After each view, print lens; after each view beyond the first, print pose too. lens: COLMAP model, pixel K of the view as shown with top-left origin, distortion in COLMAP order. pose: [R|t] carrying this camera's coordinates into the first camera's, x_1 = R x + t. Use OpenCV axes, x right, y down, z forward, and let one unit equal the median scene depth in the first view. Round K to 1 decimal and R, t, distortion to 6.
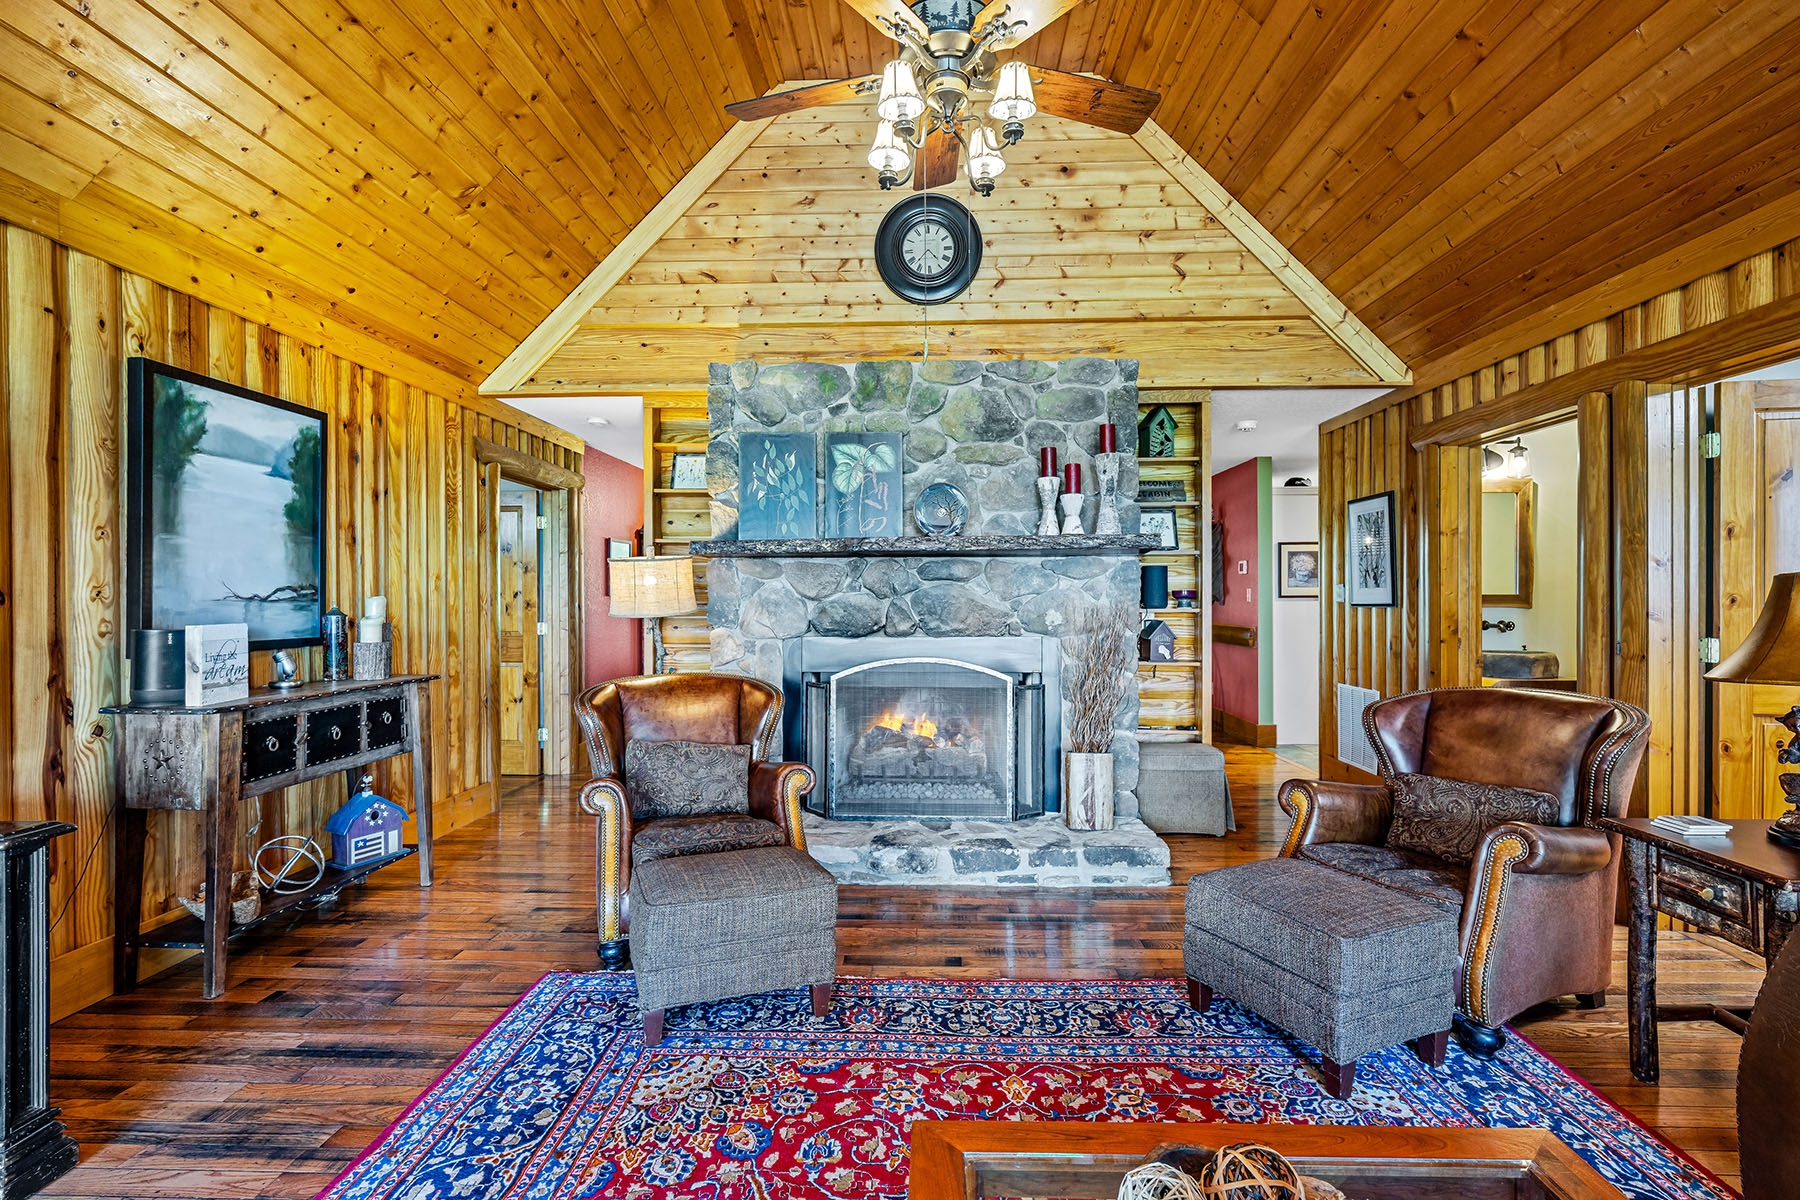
lens RADIAL K [[822.8, 0, 905.7], [0, 822.8, 596.8], [0, 0, 1]] dist [0.002764, 0.000348]
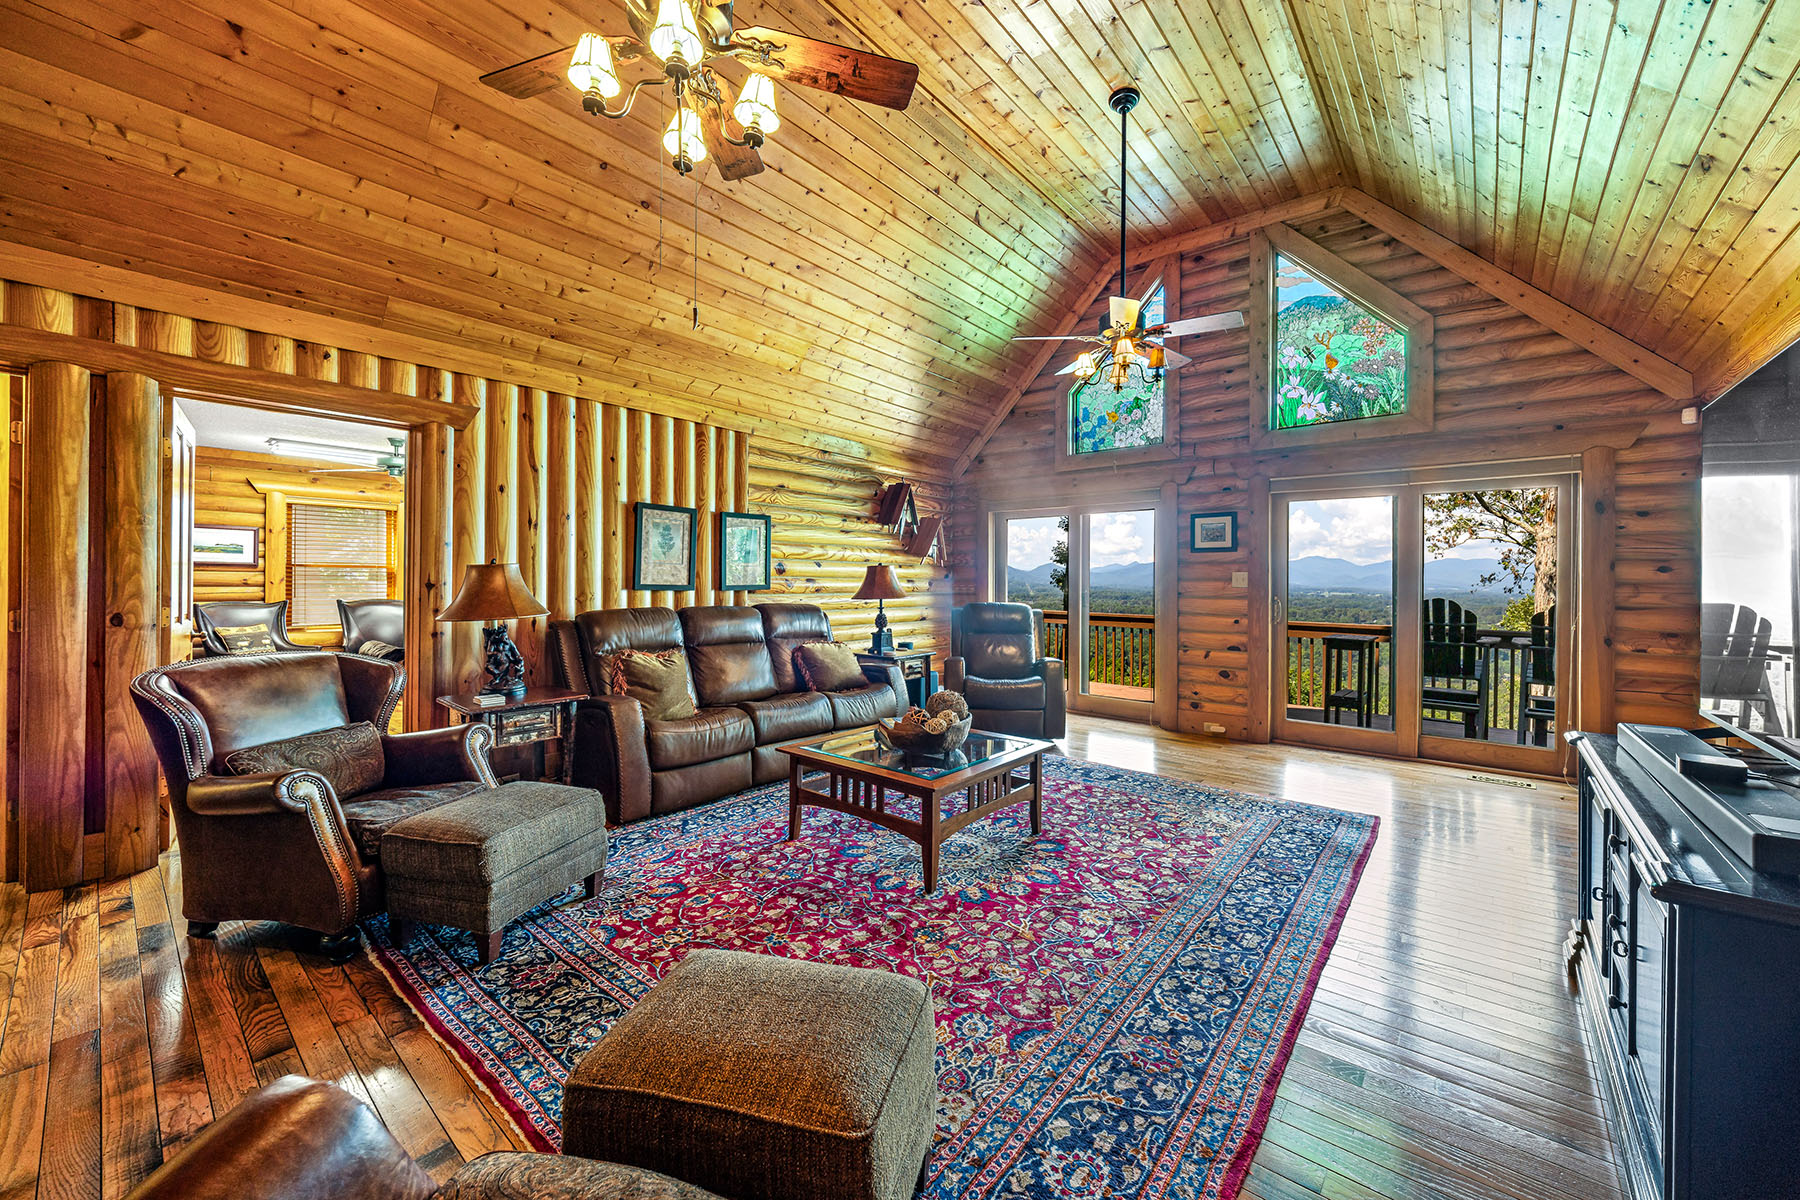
lens RADIAL K [[701.0, 0, 906.6], [0, 701.0, 584.4], [0, 0, 1]] dist [-0.000696, -0.000414]
pose [[-0.778650, -0.007084, 0.627419, -0.571833], [-0.007916, 0.999968, 0.001467, 0.006893], [-0.627409, -0.003824, -0.778680, 1.242007]]
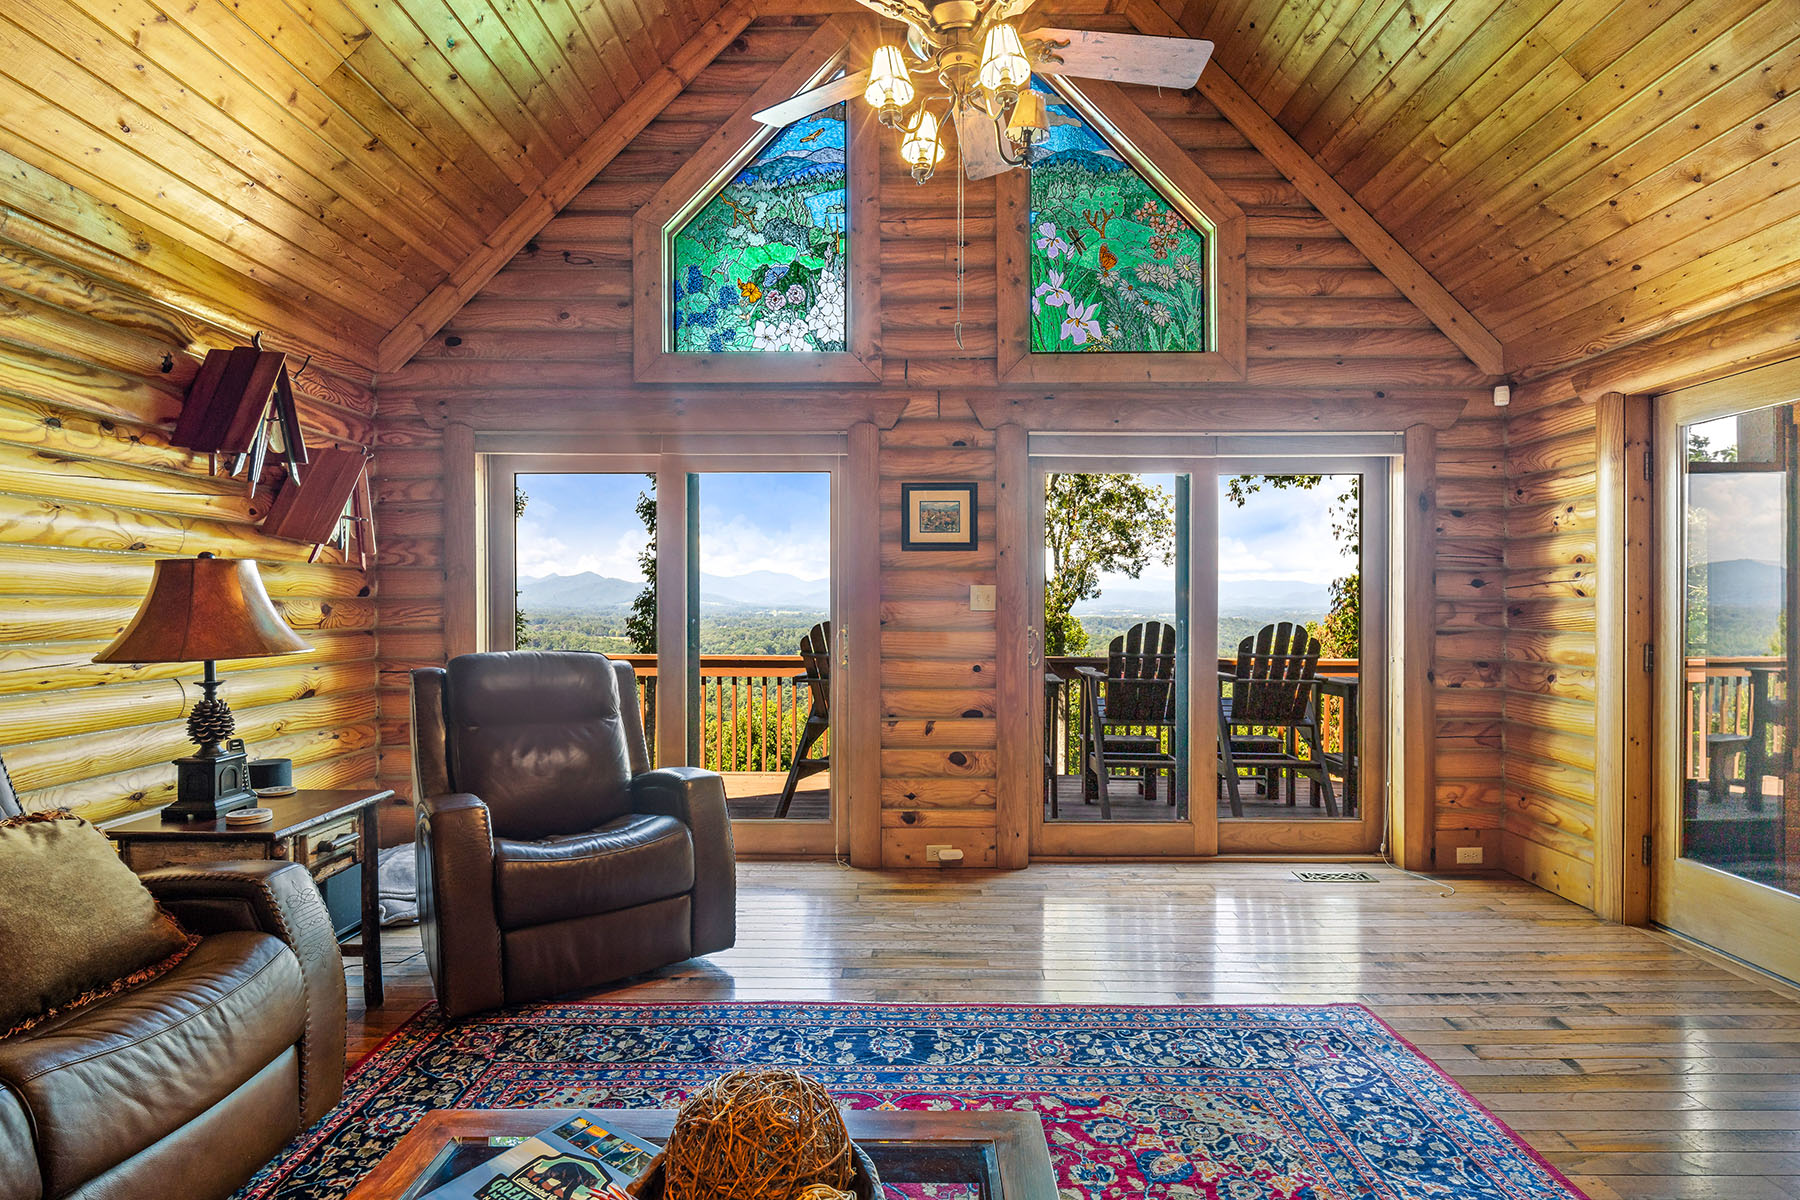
lens RADIAL K [[892.6, 0, 912.1], [0, 892.6, 603.9], [0, 0, 1]] dist [0.008307, -0.005255]
pose [[-0.999572, 0.000437, -0.029246, 0.076841], [0.000447, 1.000000, -0.000333, 0.000115], [0.029246, -0.000346, -0.999572, 0.626109]]
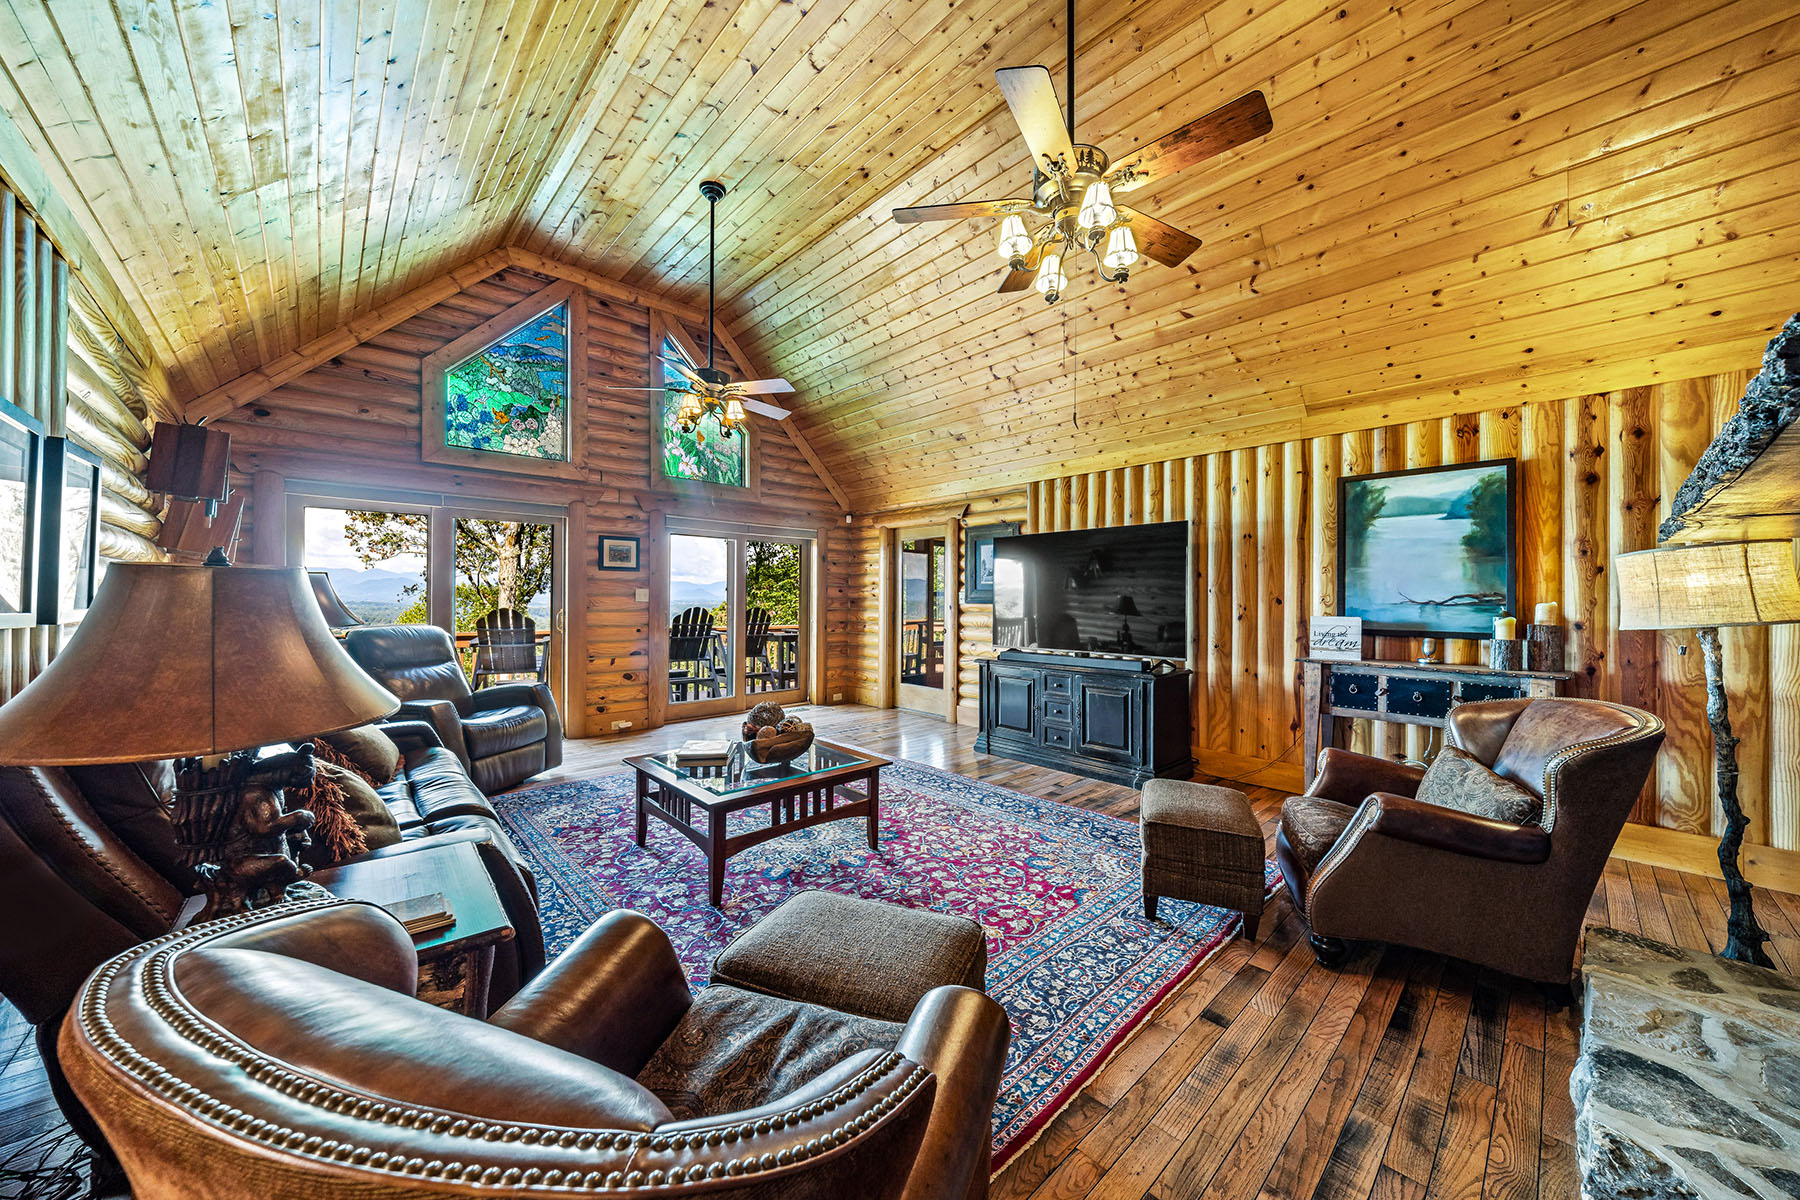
lens RADIAL K [[640.1, 0, 934.4], [0, 640.1, 600.5], [0, 0, 1]] dist [0.000884, -0.000460]
pose [[-0.681238, -0.000939, -0.732062, 0.797059], [-0.004080, 0.999989, 0.002513, -0.002150], [0.732051, 0.004699, -0.681234, 1.299468]]
